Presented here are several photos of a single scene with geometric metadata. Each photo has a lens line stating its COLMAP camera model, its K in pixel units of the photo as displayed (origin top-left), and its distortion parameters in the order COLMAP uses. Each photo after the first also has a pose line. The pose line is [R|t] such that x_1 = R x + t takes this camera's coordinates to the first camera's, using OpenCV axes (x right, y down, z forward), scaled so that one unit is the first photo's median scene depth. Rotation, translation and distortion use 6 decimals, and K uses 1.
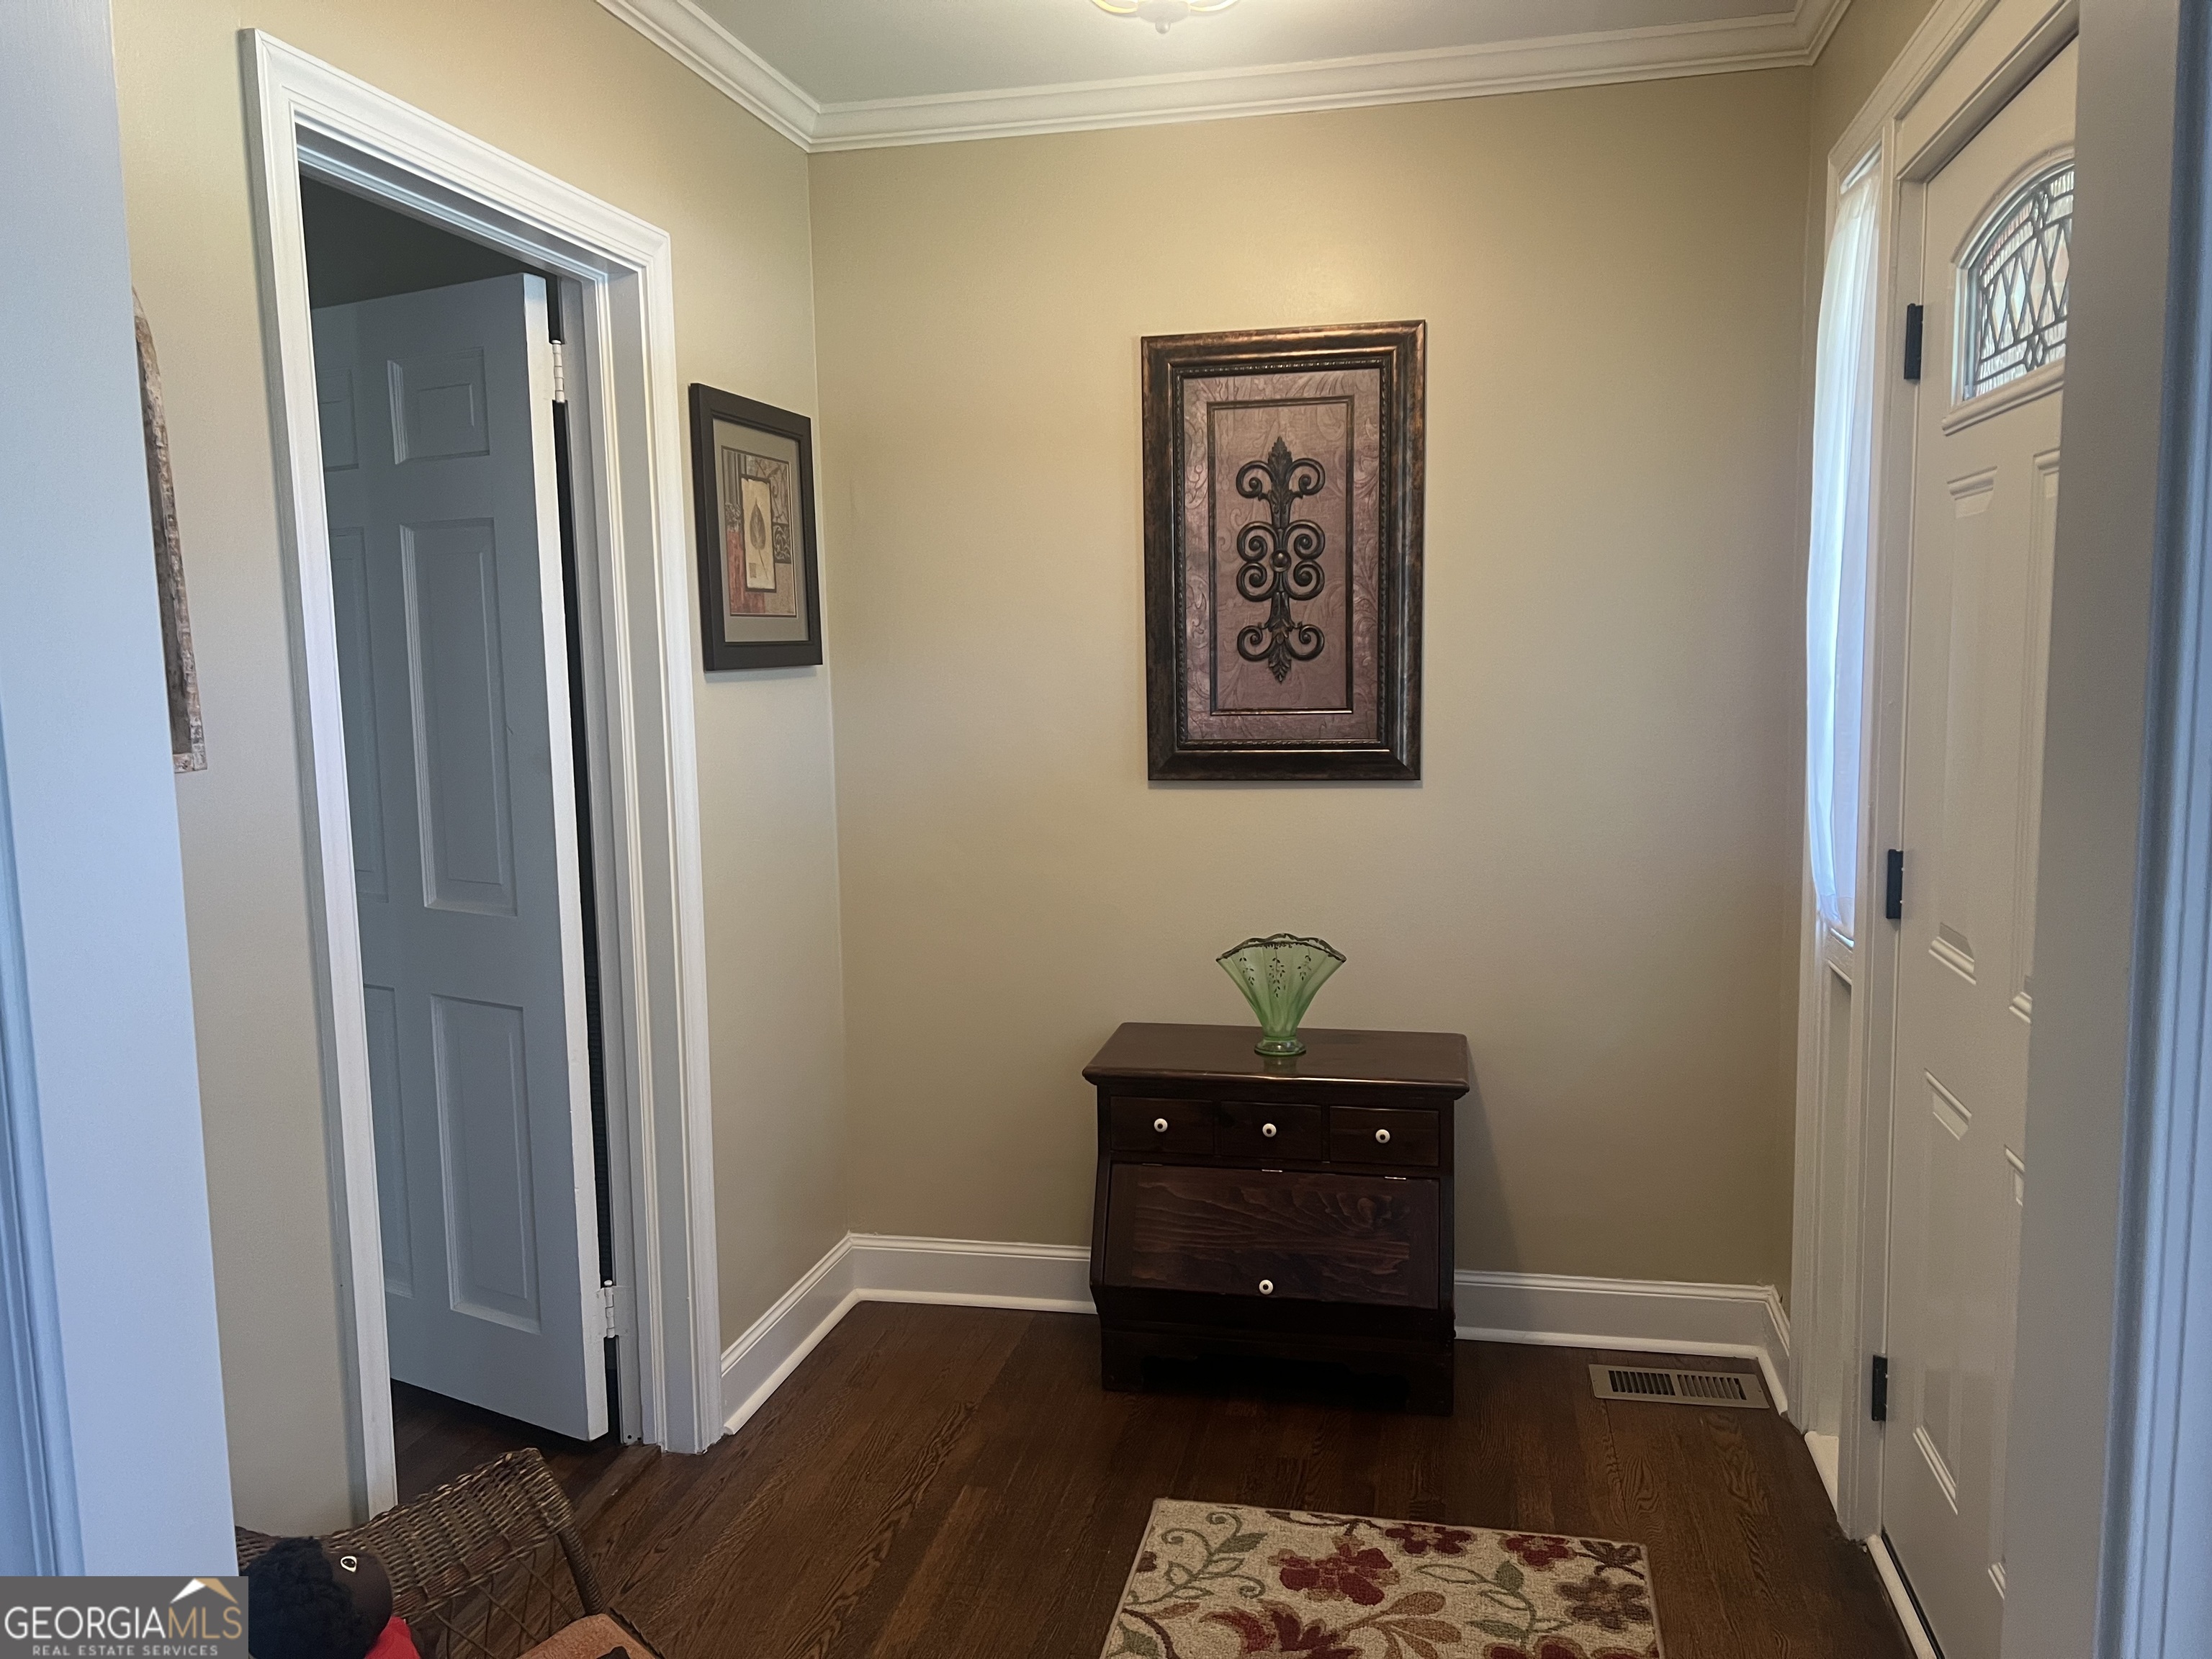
lens RADIAL K [[1665.6, 0, 1128.8], [0, 1665.6, 858.2], [0, 0, 1]] dist [0.073616, -0.084730]
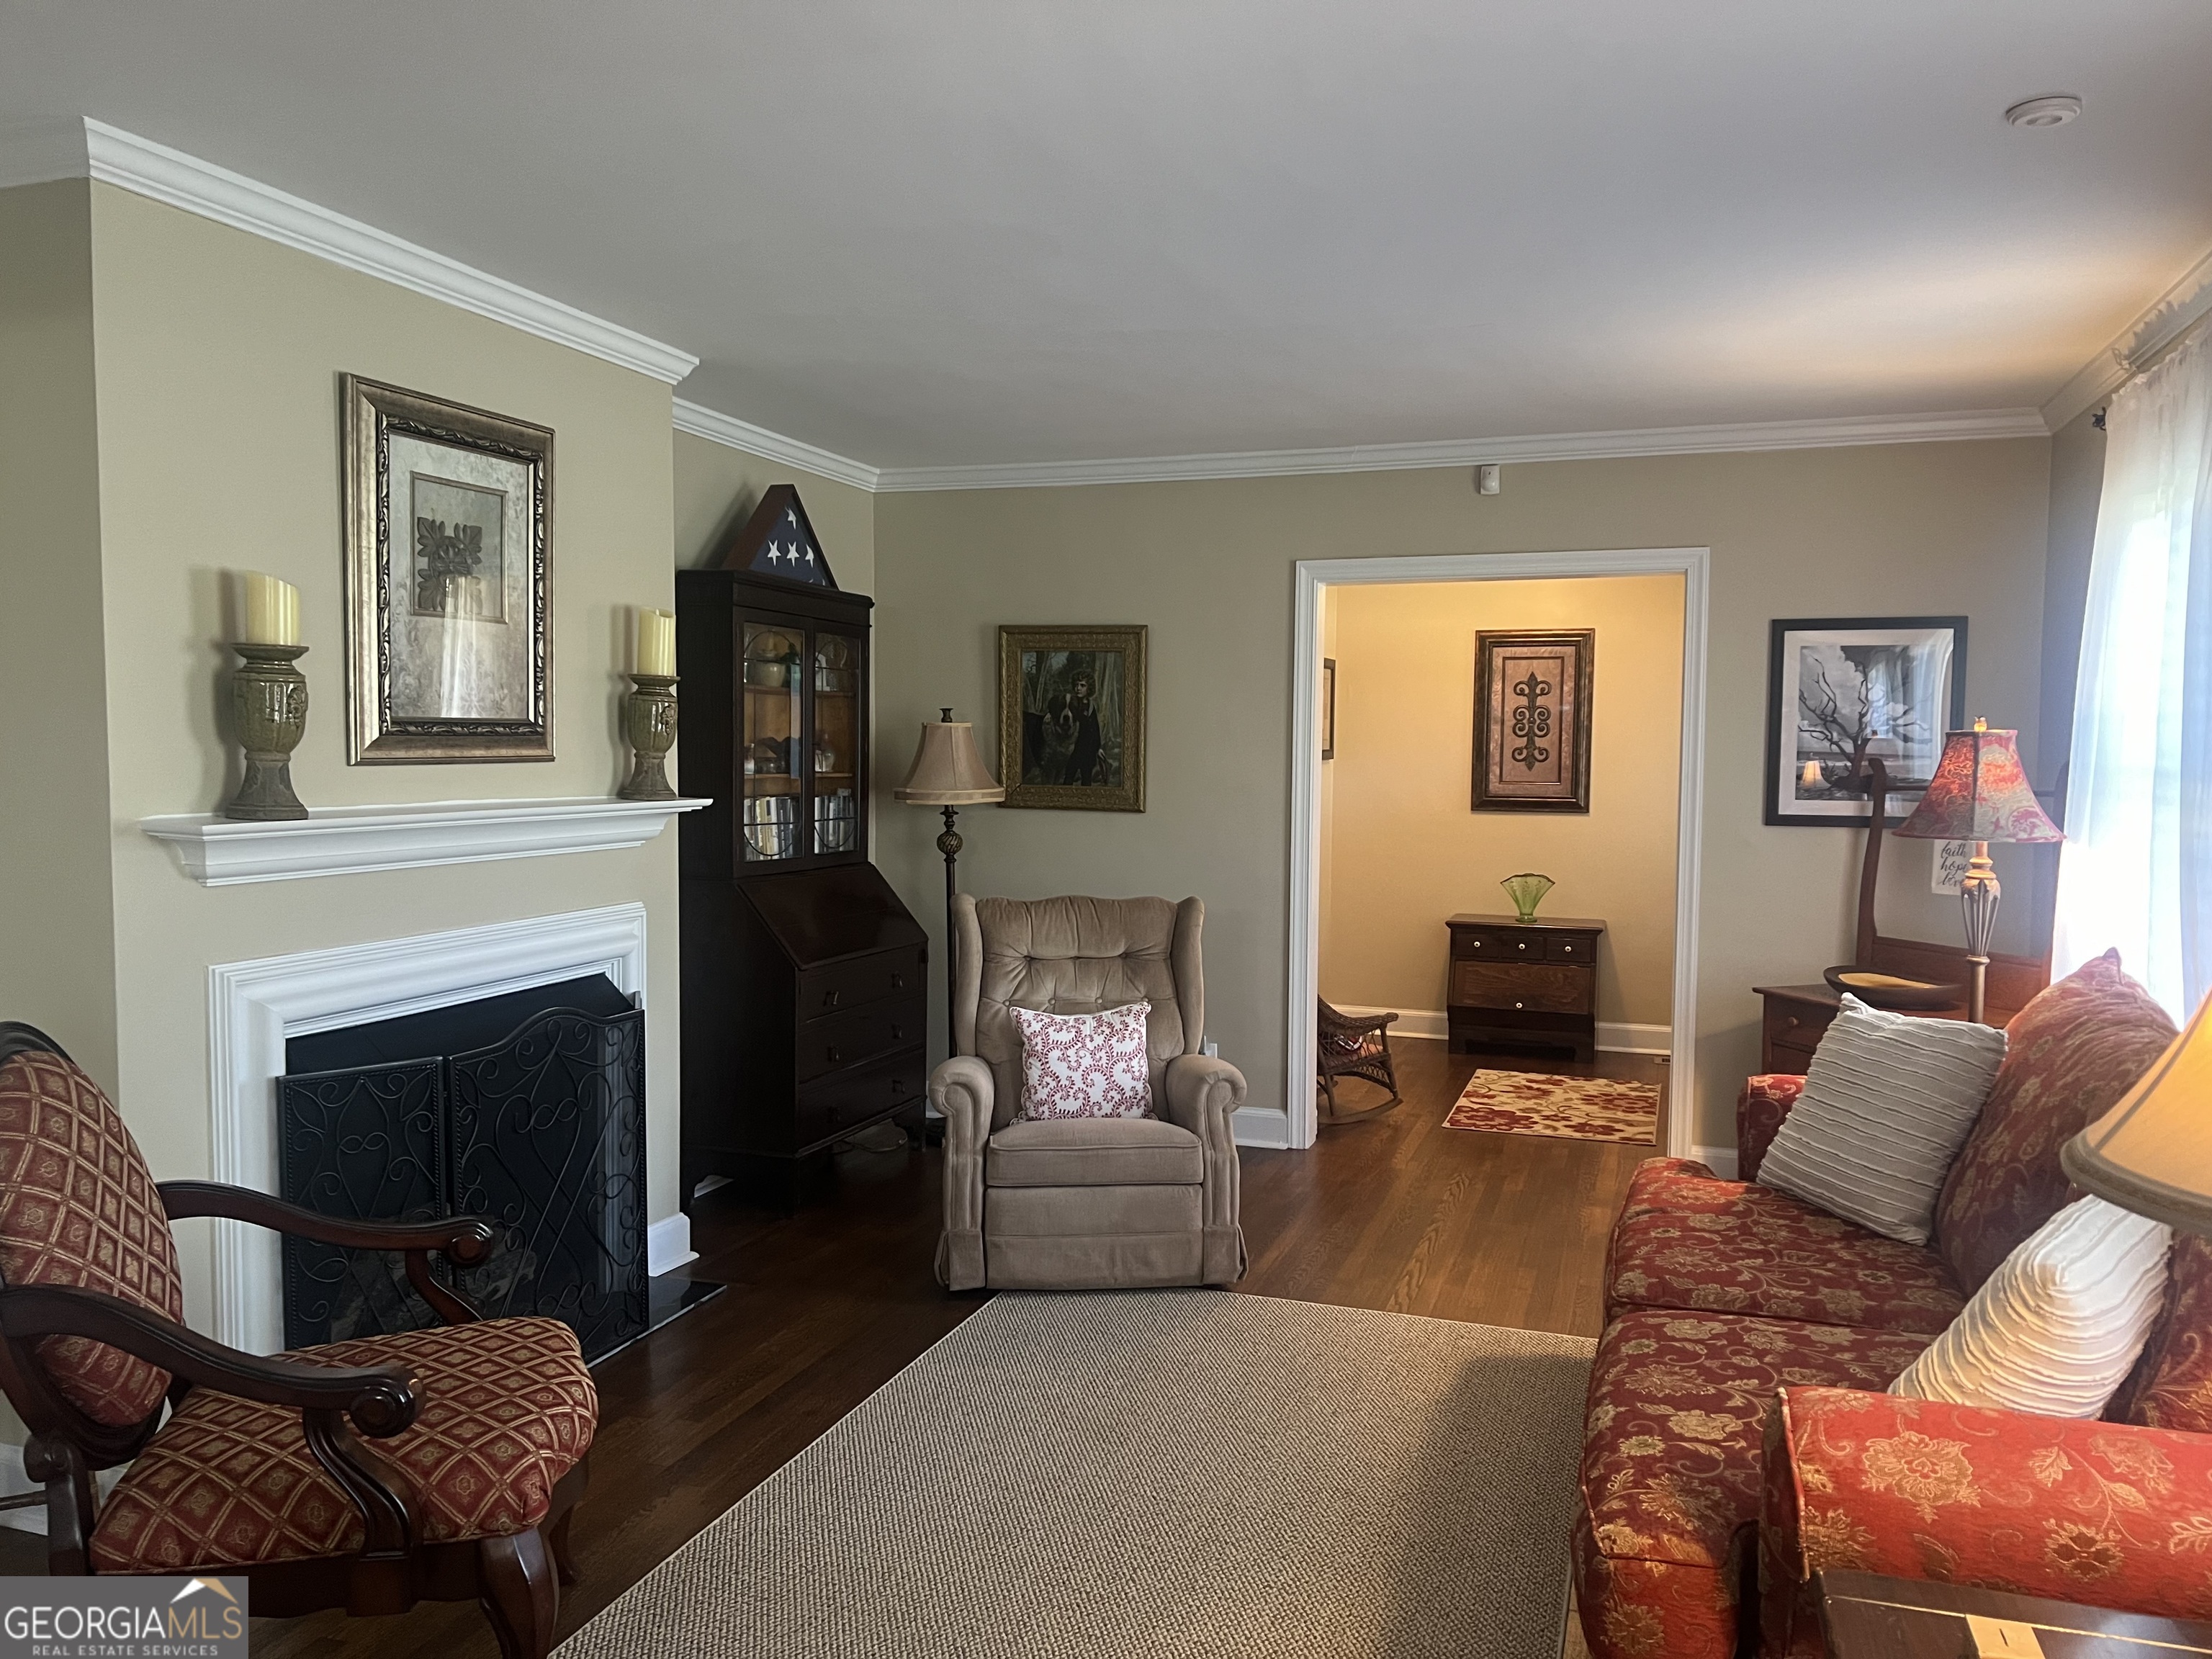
lens RADIAL K [[1665.6, 0, 1113.5], [0, 1665.6, 836.4], [0, 0, 1]] dist [0.073616, -0.084730]
pose [[0.990142, 0.034559, -0.135734, -0.176410], [-0.043843, 0.996855, -0.066019, 0.177614], [0.133026, 0.071319, 0.988543, -1.484815]]
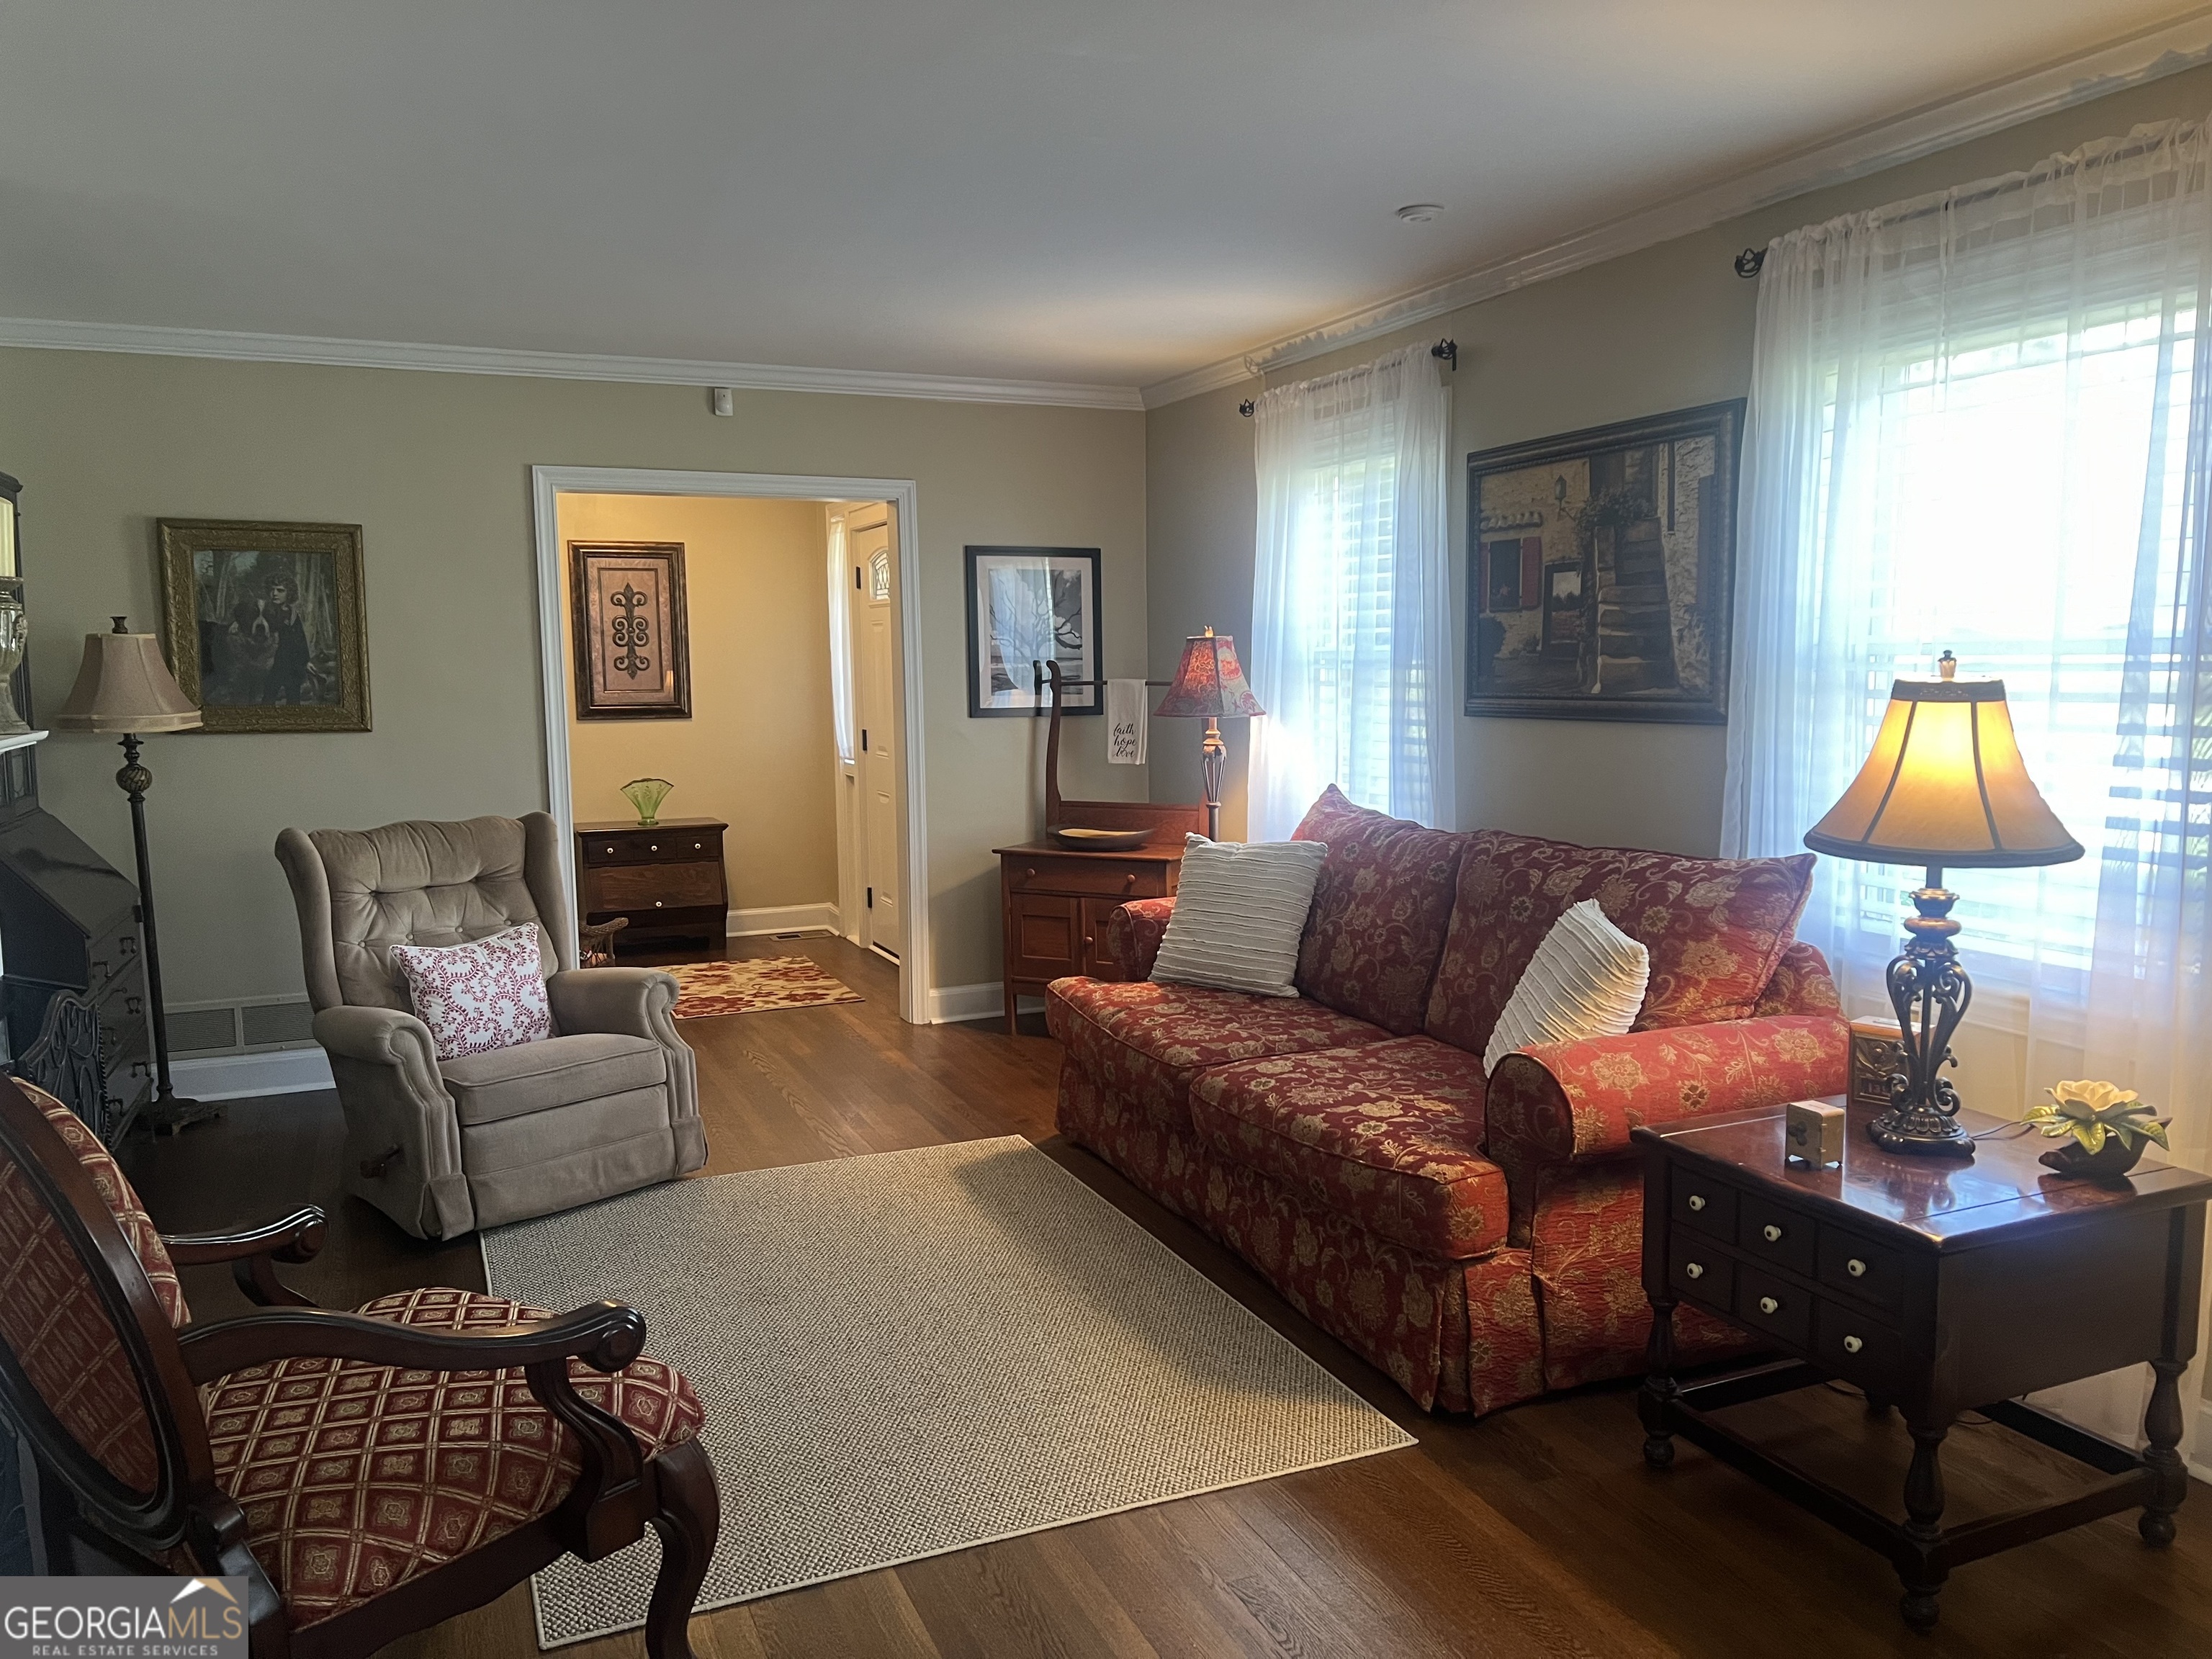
lens RADIAL K [[1665.6, 0, 1139.5], [0, 1665.6, 851.8], [0, 0, 1]] dist [0.073616, -0.084730]
pose [[0.818581, -0.057302, 0.571525, -0.746911], [0.066730, 0.997761, 0.004462, 0.193732], [-0.570501, 0.034485, 0.820572, -1.501651]]
